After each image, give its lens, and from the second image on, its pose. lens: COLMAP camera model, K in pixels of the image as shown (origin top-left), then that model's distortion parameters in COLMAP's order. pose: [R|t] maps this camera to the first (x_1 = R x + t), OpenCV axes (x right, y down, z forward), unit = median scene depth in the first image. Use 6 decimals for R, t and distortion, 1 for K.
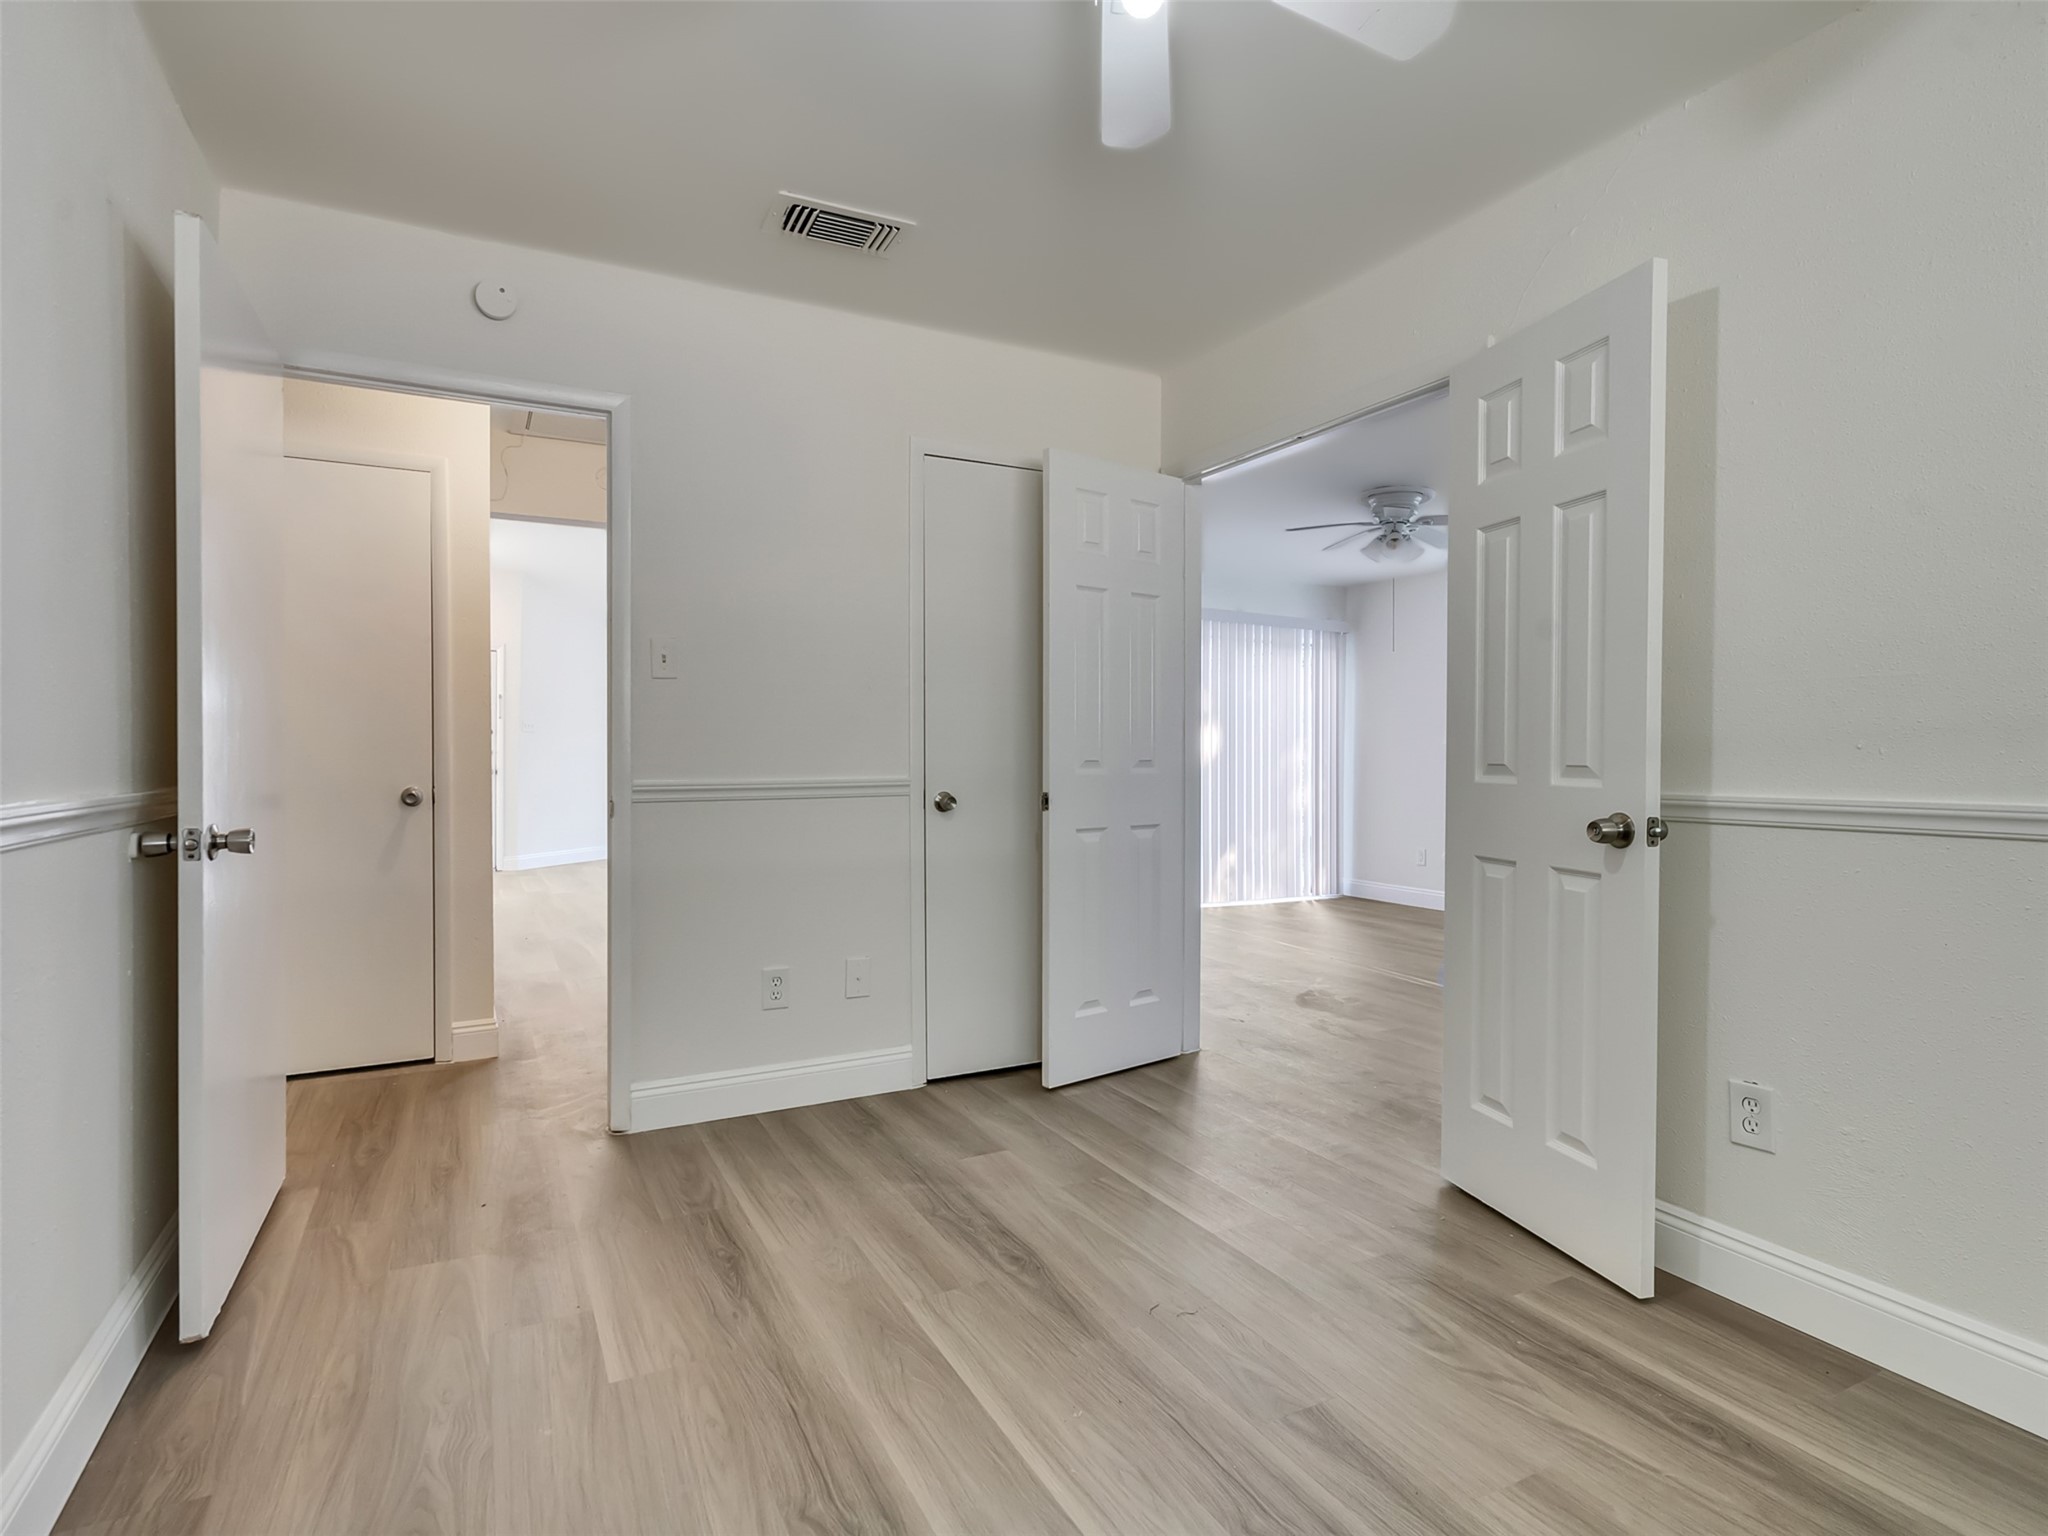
lens RADIAL K [[1050.6, 0, 1004.3], [0, 1050.6, 758.6], [0, 0, 1]] dist [-0.007606, 0.007159]
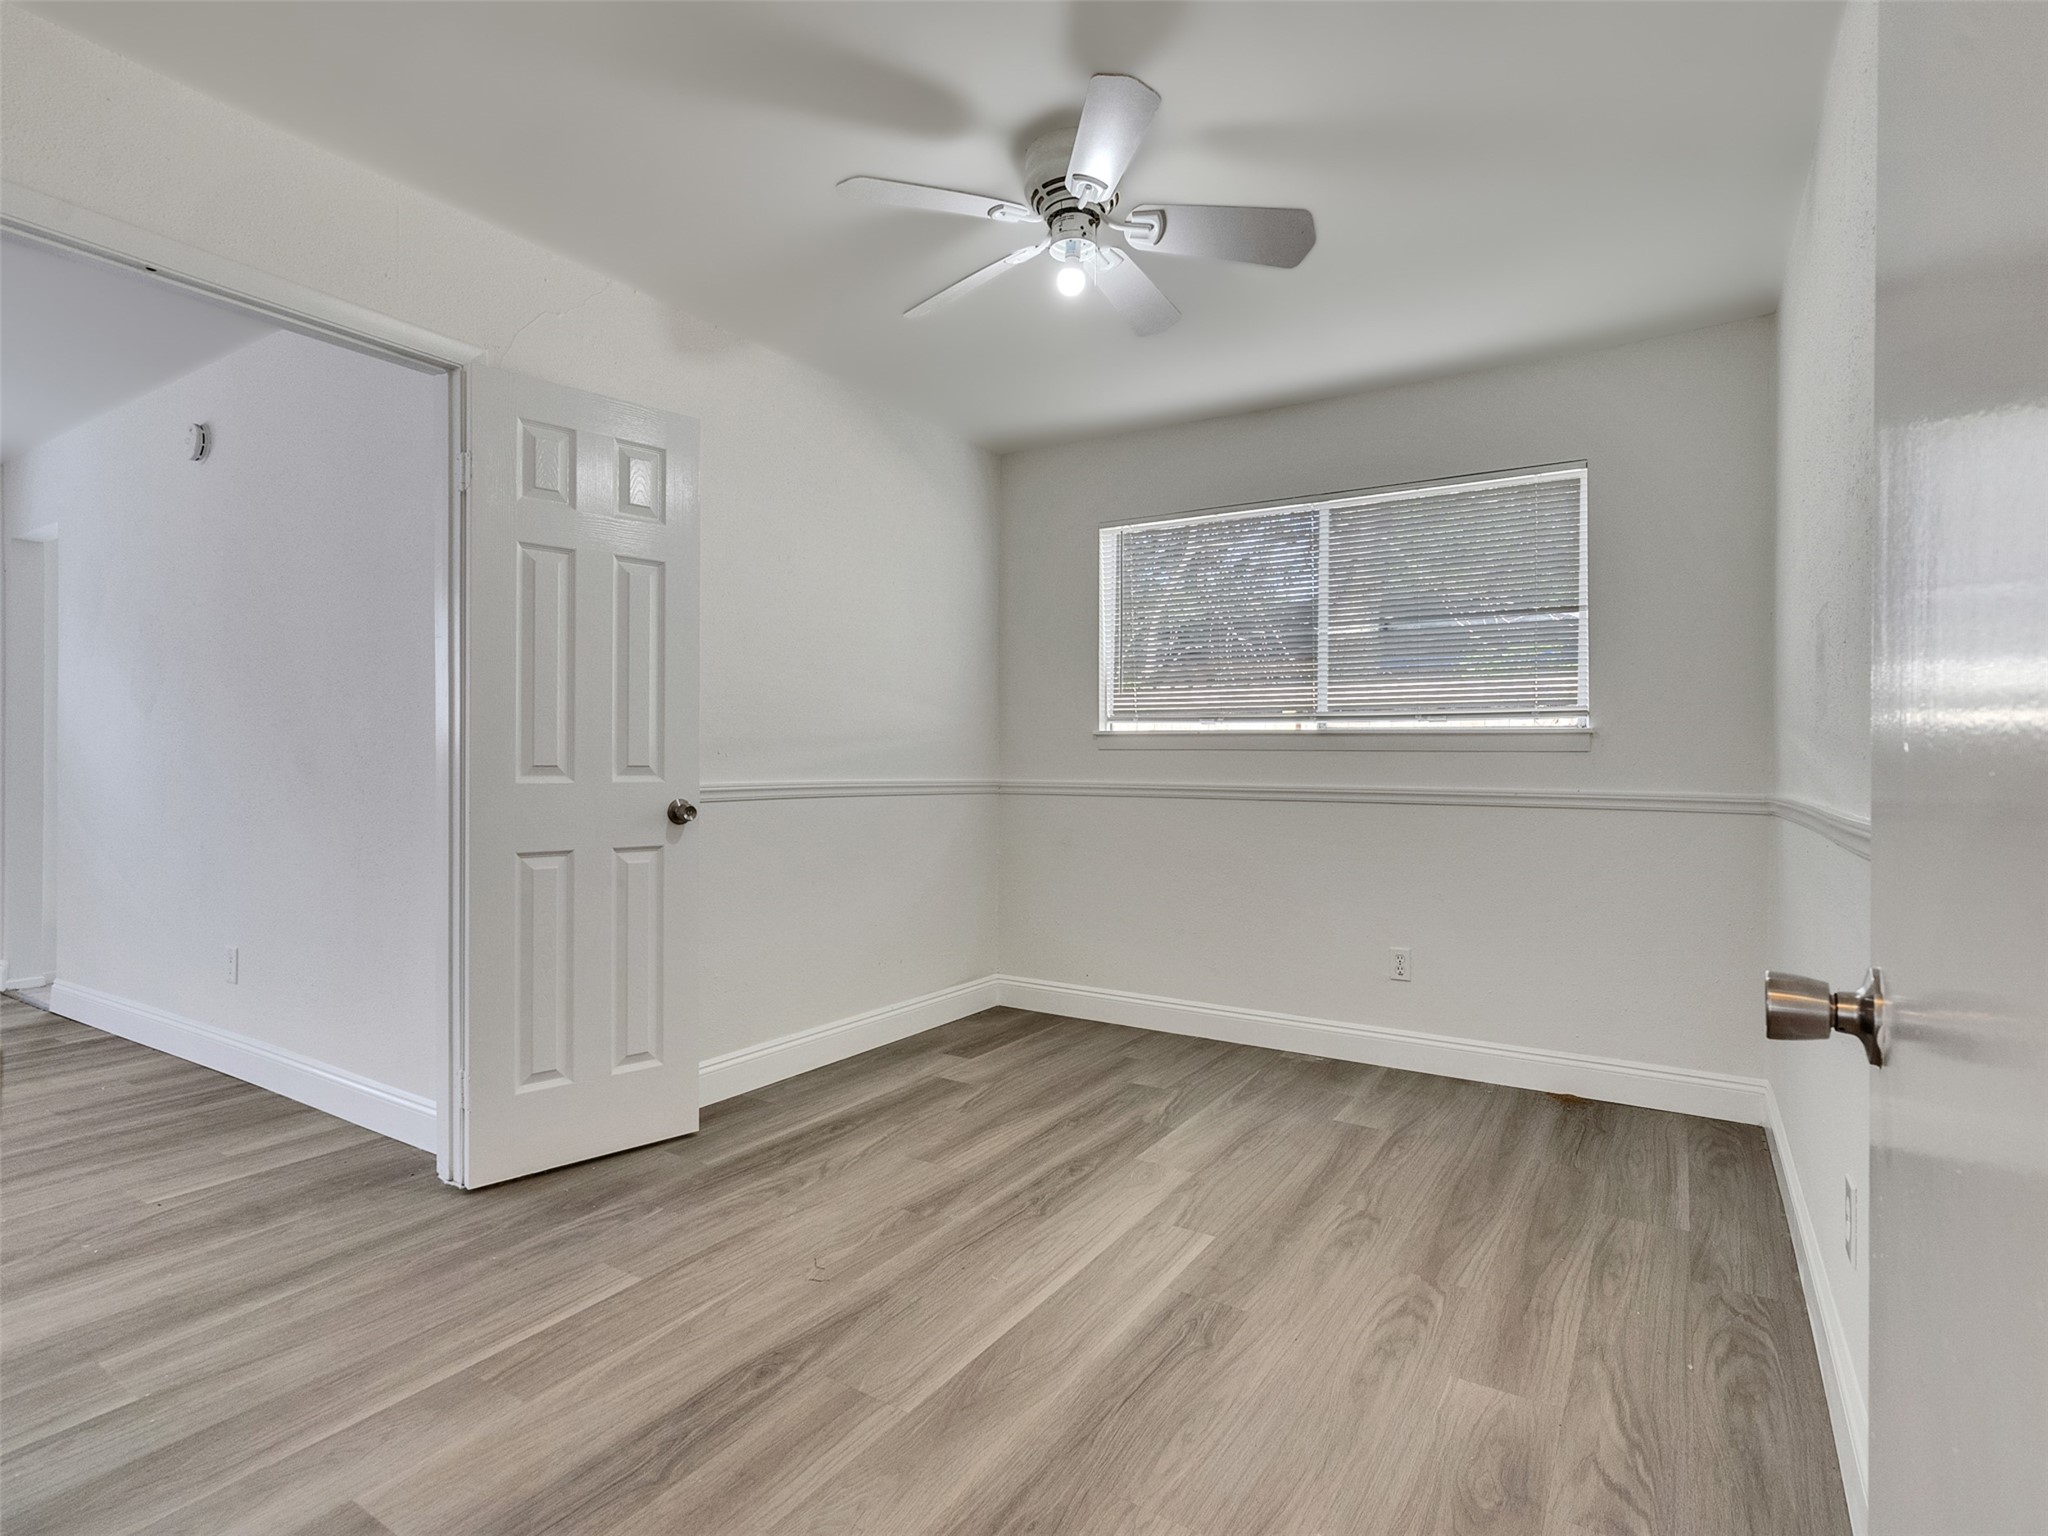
lens RADIAL K [[1050.6, 0, 1005.9], [0, 1050.6, 757.2], [0, 0, 1]] dist [-0.007606, 0.007159]
pose [[-0.504221, -0.004014, 0.863566, -0.898323], [-0.004256, 0.999989, 0.002163, -0.009976], [-0.863564, -0.002585, -0.504232, 1.417555]]
